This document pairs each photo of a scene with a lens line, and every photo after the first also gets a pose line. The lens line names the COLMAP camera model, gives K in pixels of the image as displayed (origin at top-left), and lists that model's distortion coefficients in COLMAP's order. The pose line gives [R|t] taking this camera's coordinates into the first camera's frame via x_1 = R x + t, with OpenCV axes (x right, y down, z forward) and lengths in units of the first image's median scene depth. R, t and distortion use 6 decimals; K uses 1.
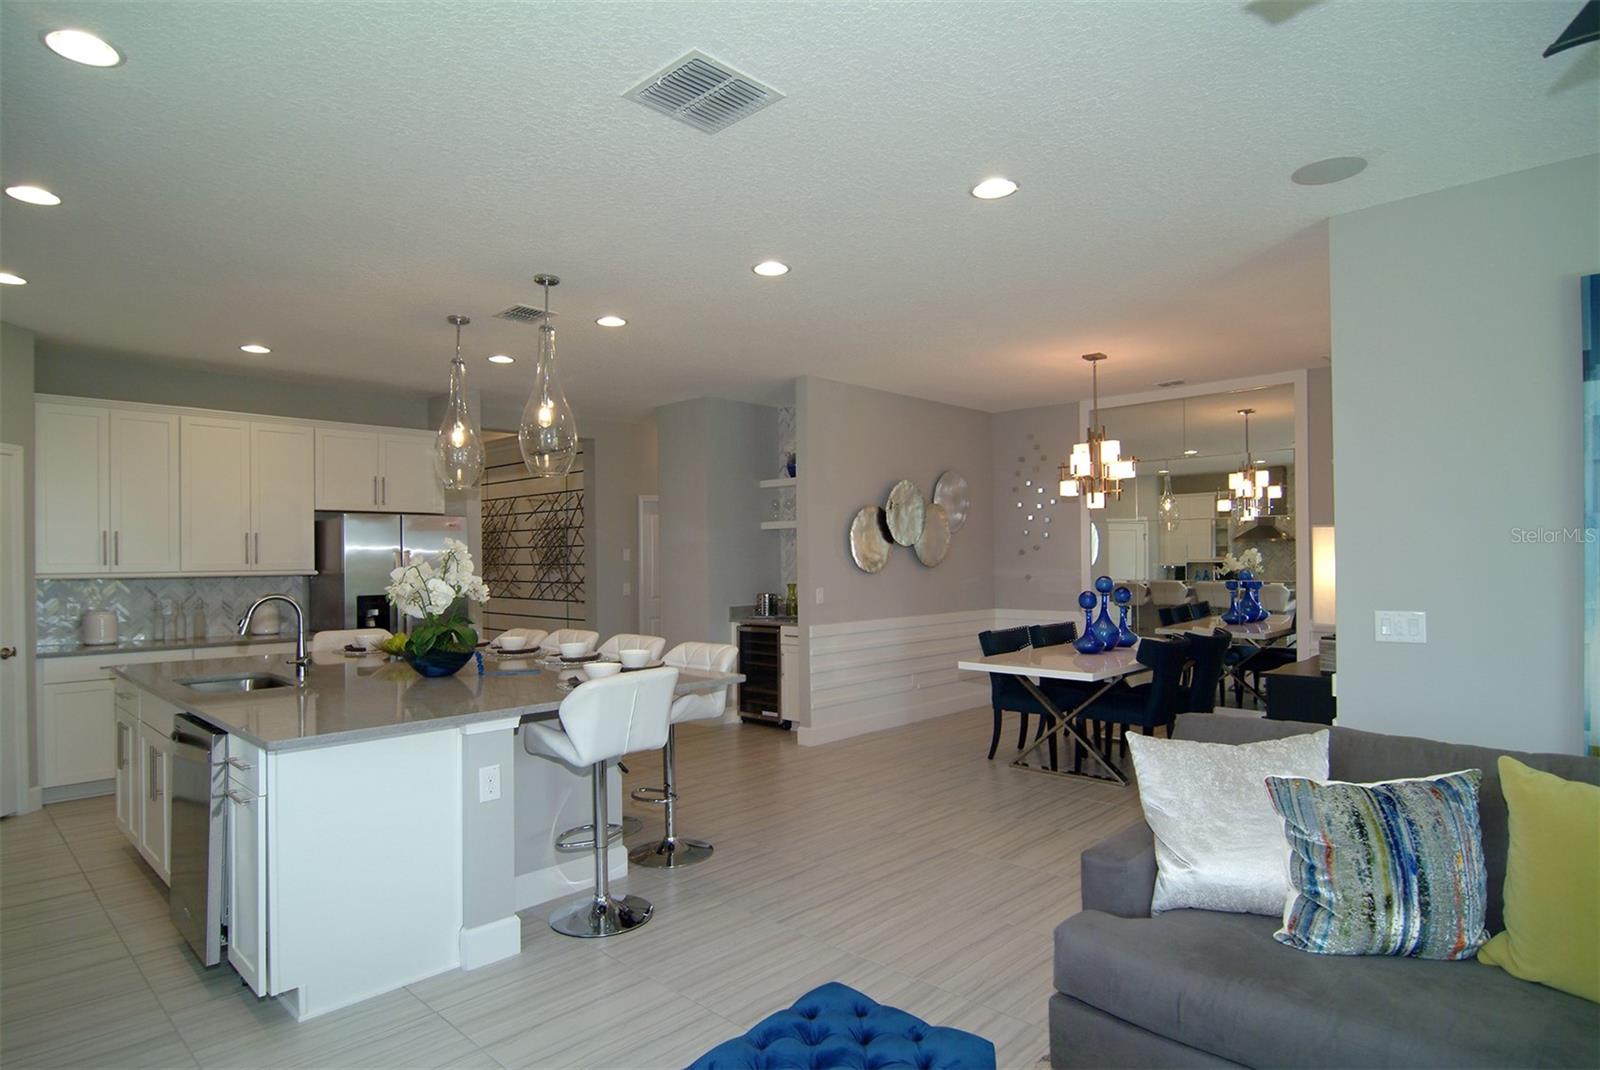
lens RADIAL K [[906.5, 0, 800.0], [0, 906.5, 535.0], [0, 0, 1]] dist [-0.003457, -0.000389]
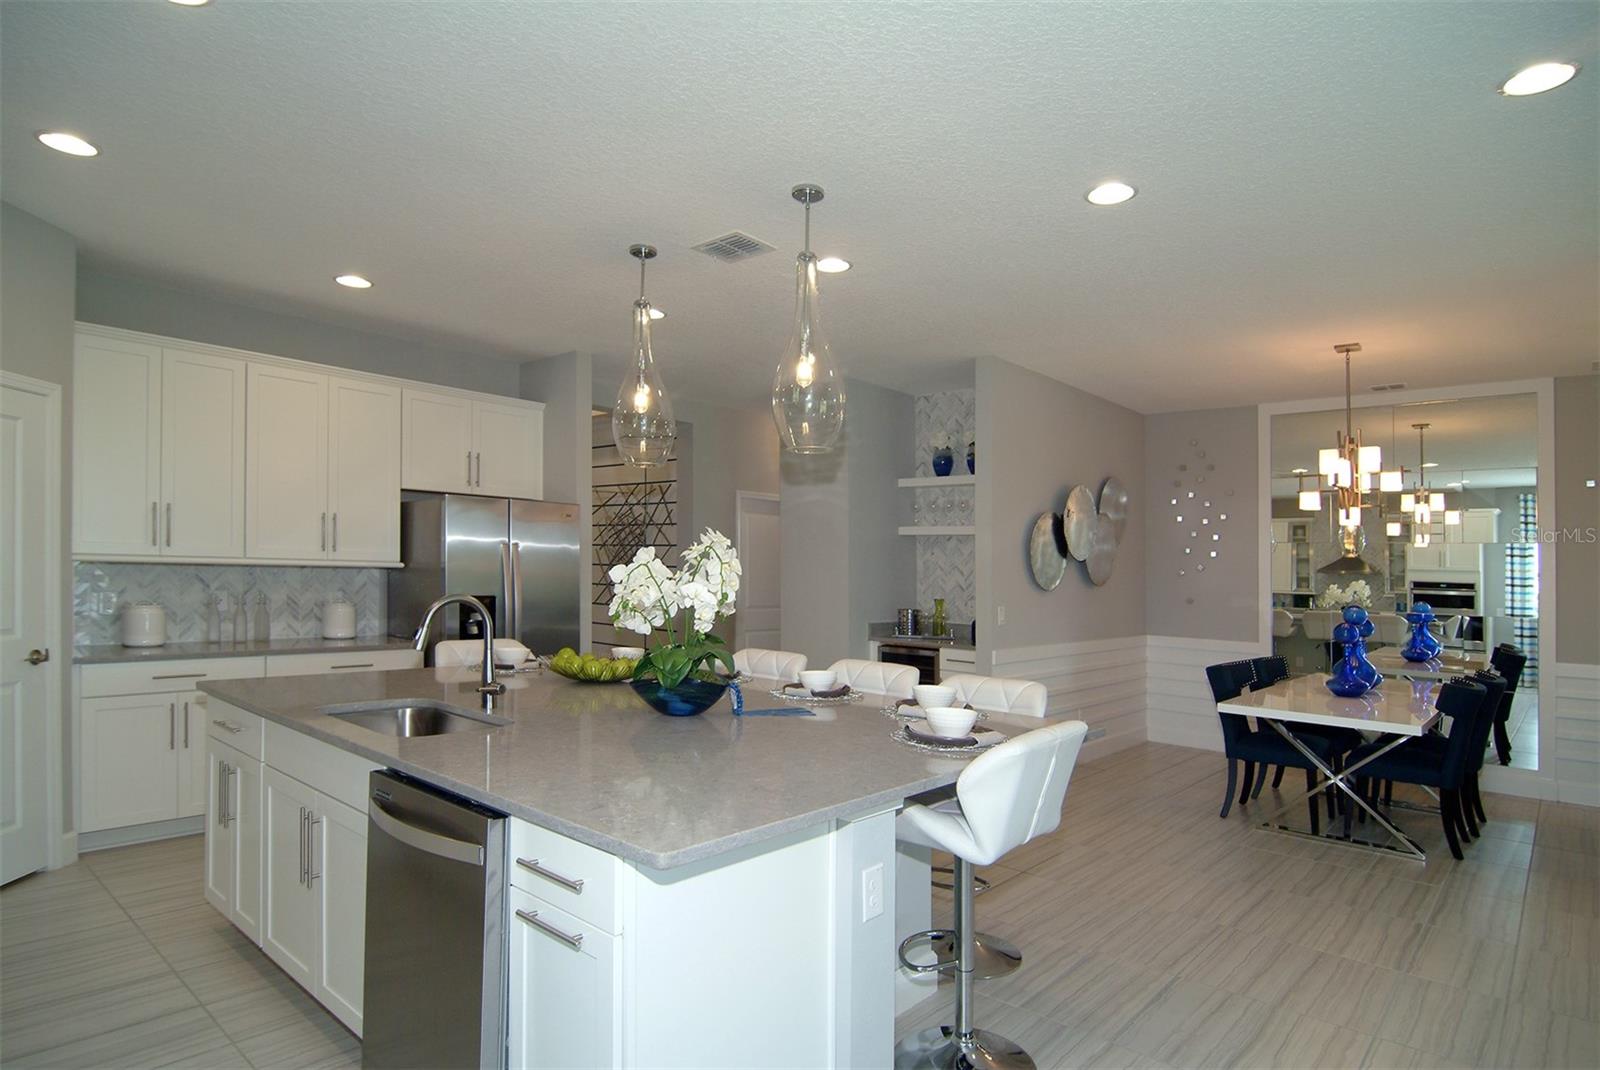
lens RADIAL K [[906.6, 0, 796.4], [0, 906.6, 559.5], [0, 0, 1]] dist [-0.005520, -0.001261]
pose [[0.997968, 0.038917, 0.050460, -0.233577], [-0.039745, 0.999089, 0.015520, 0.009979], [-0.049810, -0.017494, 0.998606, 0.175944]]
